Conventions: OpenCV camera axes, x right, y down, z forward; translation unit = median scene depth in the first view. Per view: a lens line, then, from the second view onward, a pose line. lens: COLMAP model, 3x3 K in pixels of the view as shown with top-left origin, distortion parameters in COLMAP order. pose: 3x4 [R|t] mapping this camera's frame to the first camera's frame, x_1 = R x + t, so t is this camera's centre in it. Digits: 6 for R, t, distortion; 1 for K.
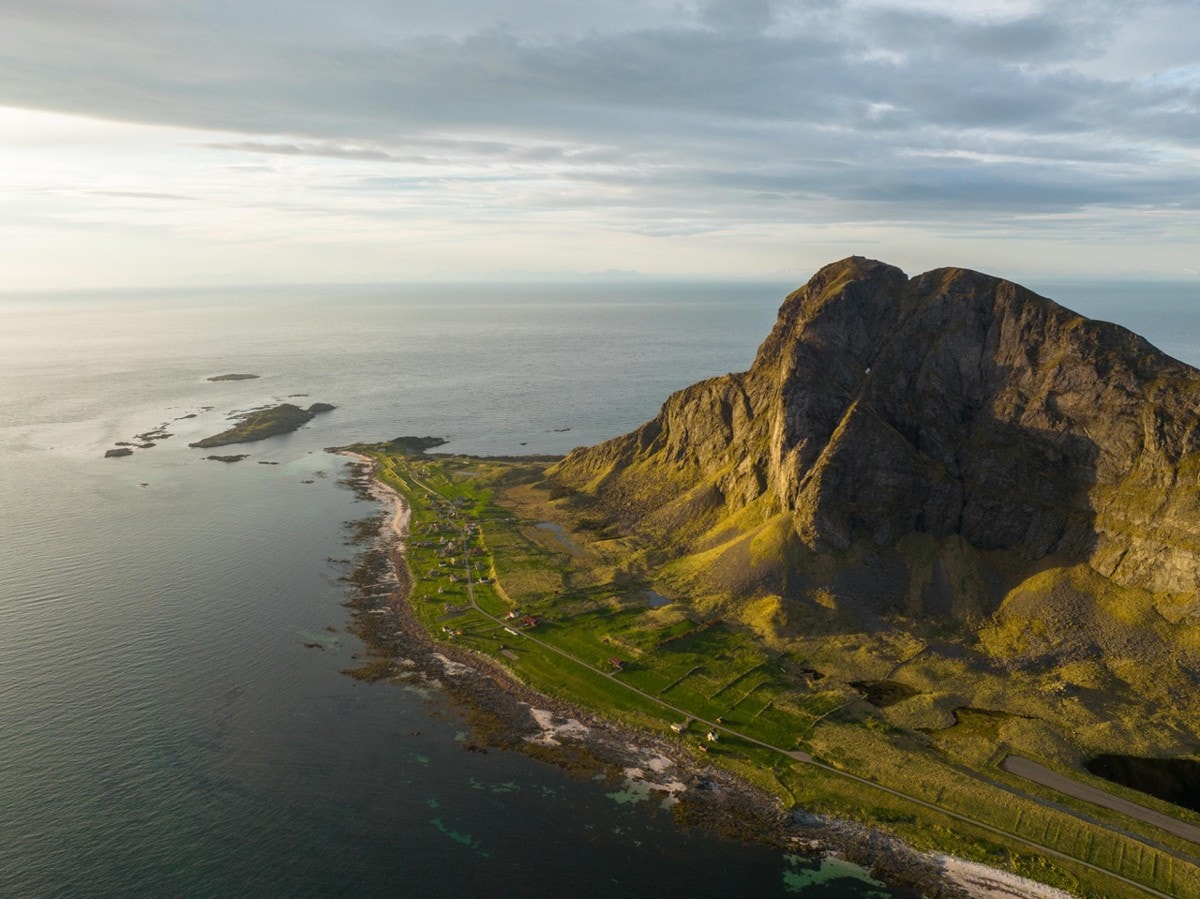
lens RADIAL K [[844.9, 0, 600.0], [0, 844.9, 449.5], [0, 0, 1]] dist [-0.032117, 0.001127]
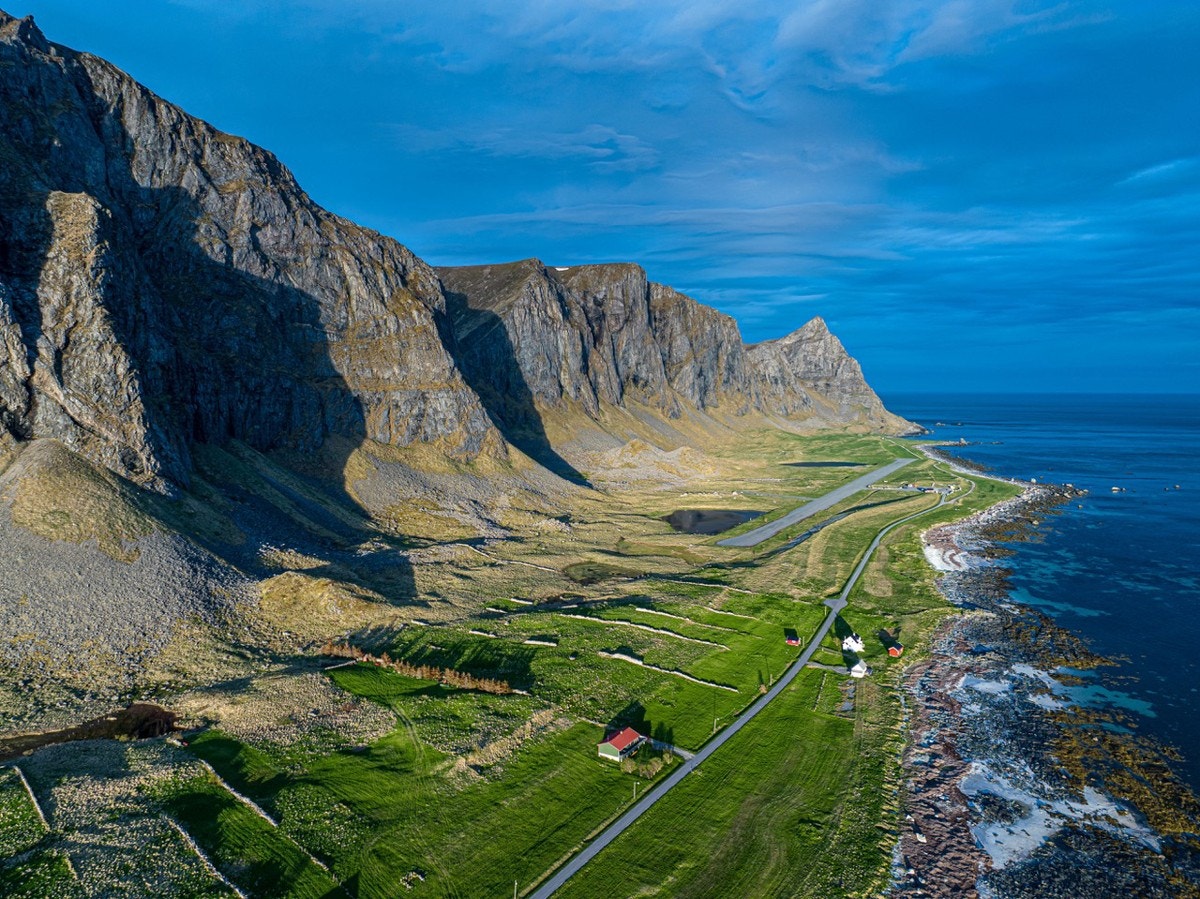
lens RADIAL K [[844.9, 0, 600.0], [0, 844.9, 449.5], [0, 0, 1]] dist [-0.032117, 0.001127]
pose [[-0.266024, -0.064472, 0.961808, -0.257982], [0.207244, 0.970604, 0.122382, 0.098530], [-0.941425, 0.231885, -0.244843, 0.994416]]
